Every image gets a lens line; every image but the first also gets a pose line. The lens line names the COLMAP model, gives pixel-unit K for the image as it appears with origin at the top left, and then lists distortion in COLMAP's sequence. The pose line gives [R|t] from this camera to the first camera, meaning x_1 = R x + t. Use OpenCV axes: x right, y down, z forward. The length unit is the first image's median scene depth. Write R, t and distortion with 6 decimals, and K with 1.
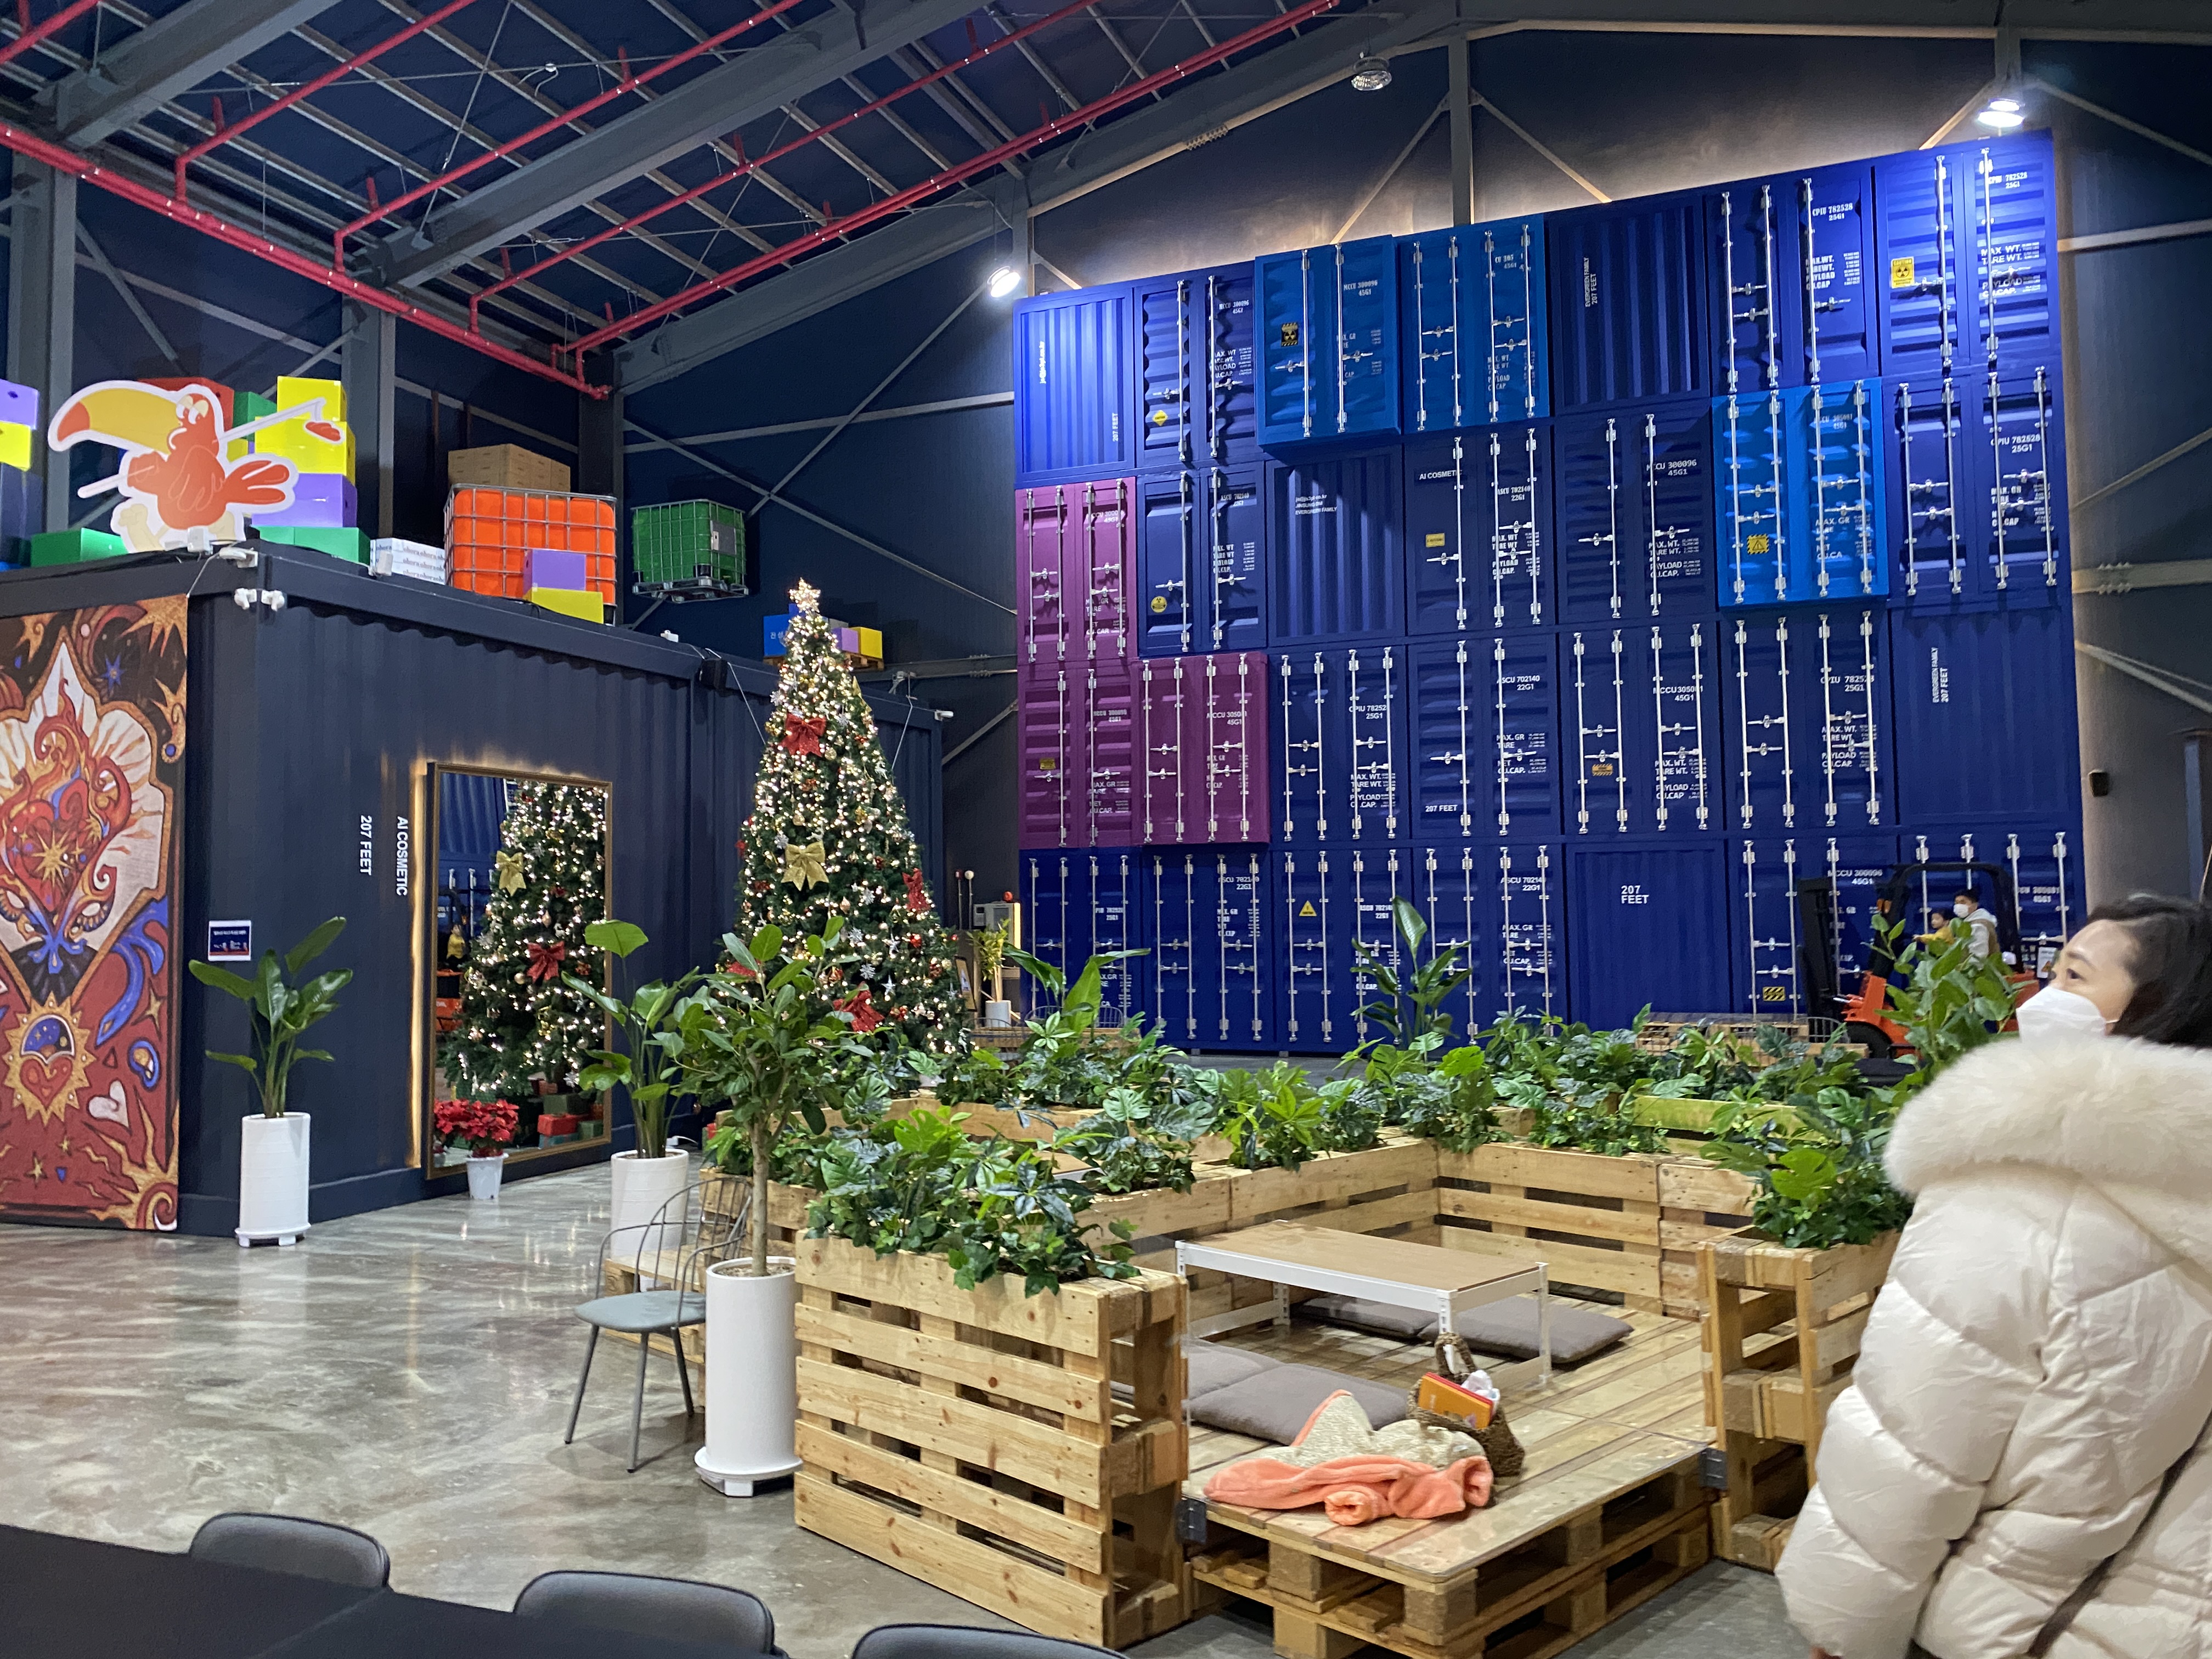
lens RADIAL K [[1650.9, 0, 1092.0], [0, 1650.9, 849.4], [0, 0, 1]] dist [-0.000351, -0.009101]
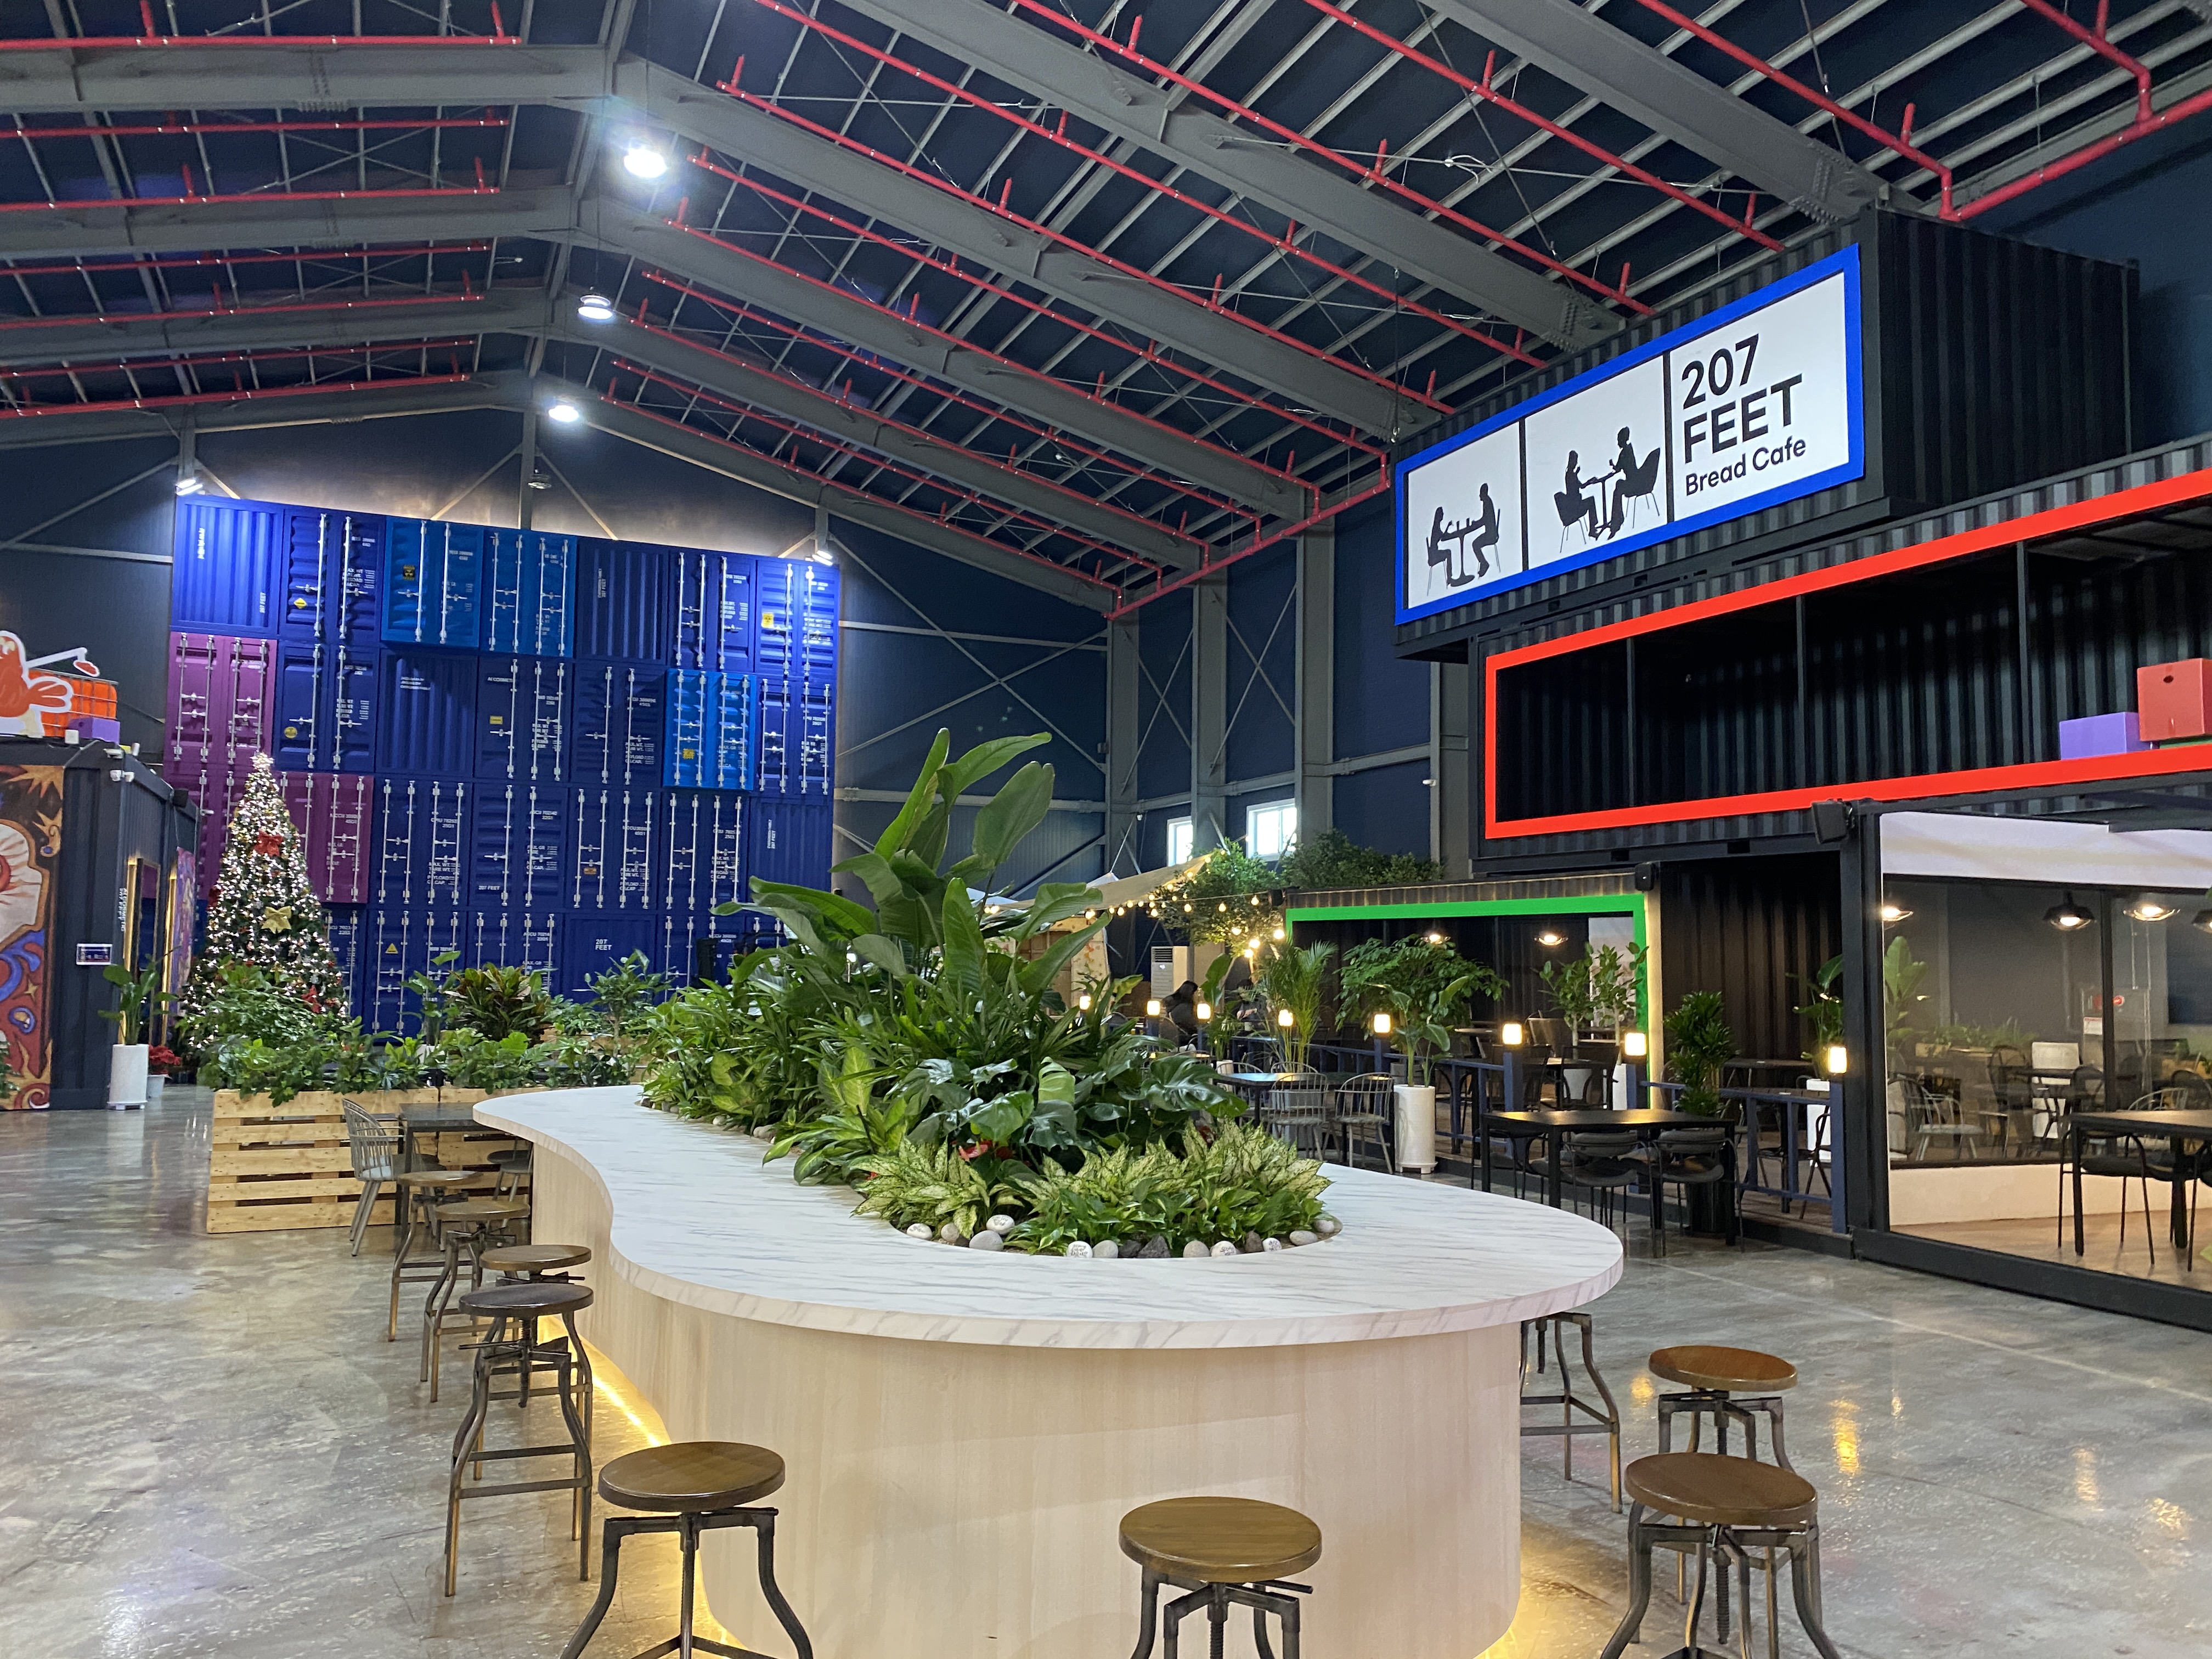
lens RADIAL K [[1650.9, 0, 1103.2], [0, 1650.9, 828.7], [0, 0, 1]] dist [-0.000351, -0.009101]
pose [[0.707203, 0.078130, 0.702680, -0.511384], [-0.050503, 0.996919, -0.060018, -0.016469], [-0.705205, 0.006957, 0.708970, -0.570371]]
